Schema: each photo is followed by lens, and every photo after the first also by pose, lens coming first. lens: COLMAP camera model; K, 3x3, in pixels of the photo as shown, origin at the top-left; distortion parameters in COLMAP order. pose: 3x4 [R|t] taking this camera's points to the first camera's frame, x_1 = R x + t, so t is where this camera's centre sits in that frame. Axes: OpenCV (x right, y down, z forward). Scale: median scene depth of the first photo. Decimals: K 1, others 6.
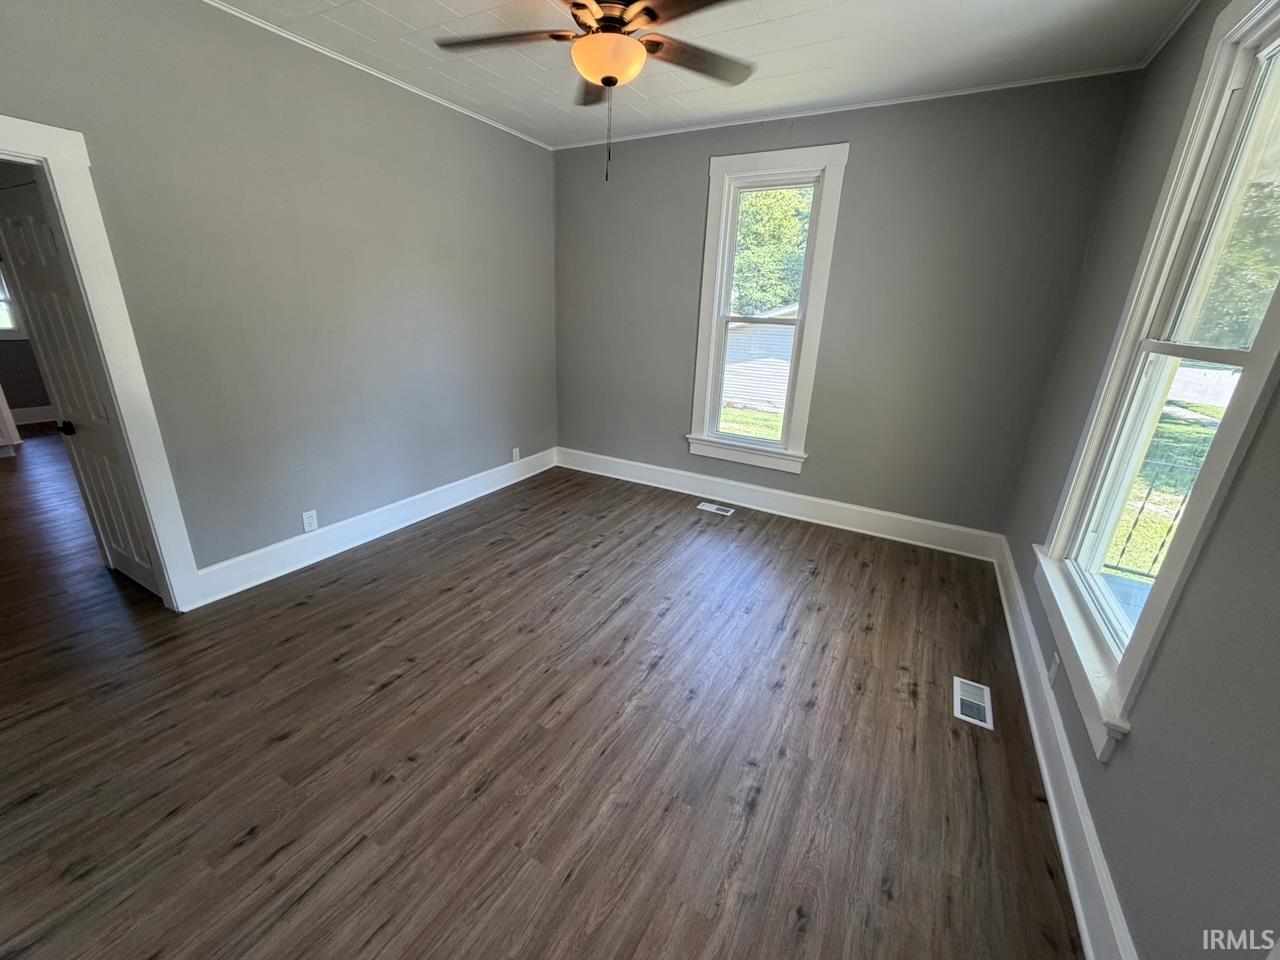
lens RADIAL K [[509.4, 0, 635.4], [0, 509.4, 479.2], [0, 0, 1]] dist [0.001021, 0.000239]
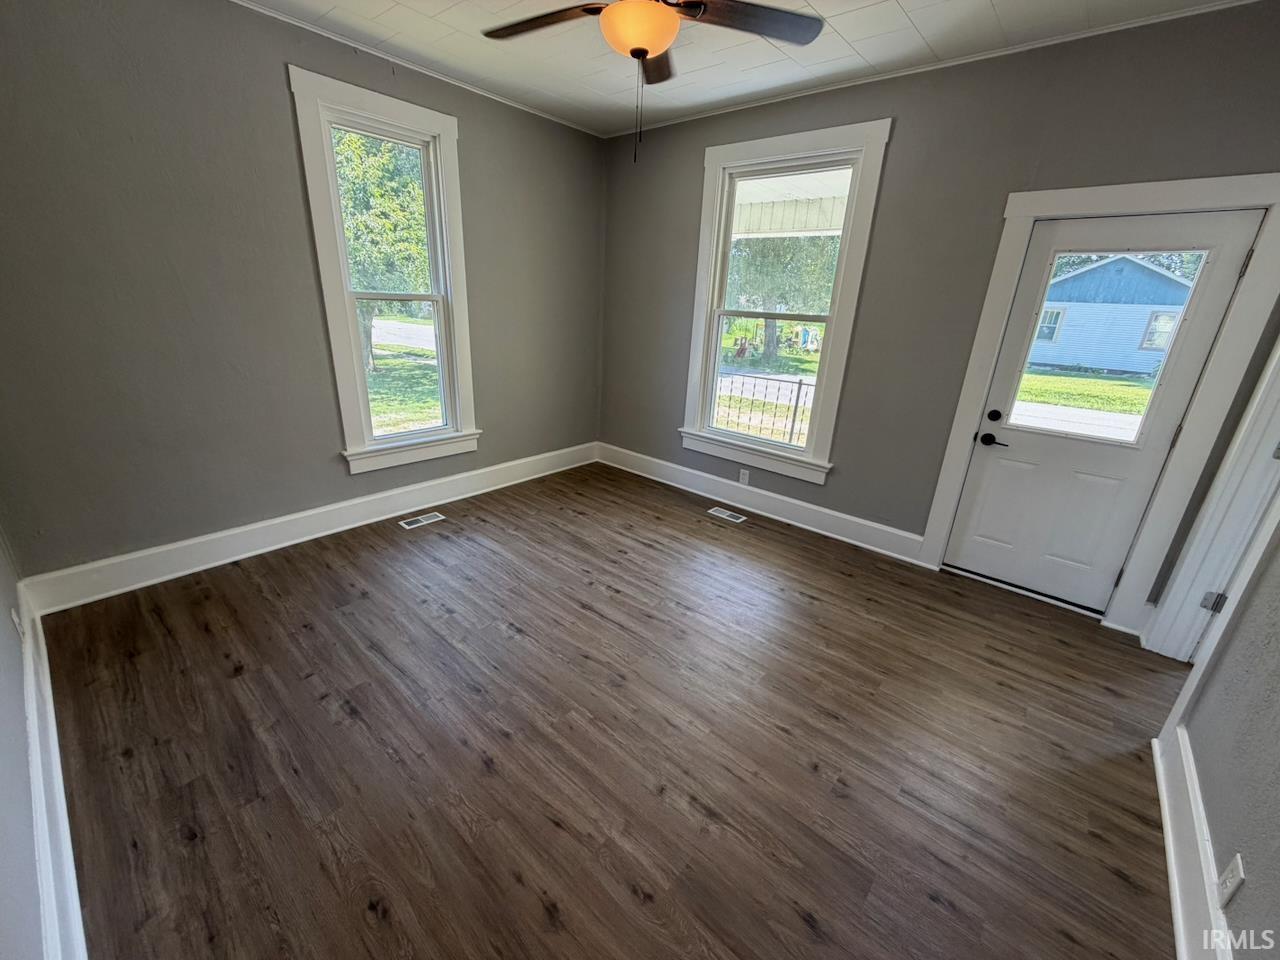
lens RADIAL K [[509.4, 0, 635.4], [0, 509.4, 479.2], [0, 0, 1]] dist [0.001021, 0.000239]
pose [[0.198211, -0.352507, 0.914577, -0.749642], [0.277503, 0.915094, 0.292565, -0.221126], [-0.940055, 0.195808, 0.279204, 0.575946]]
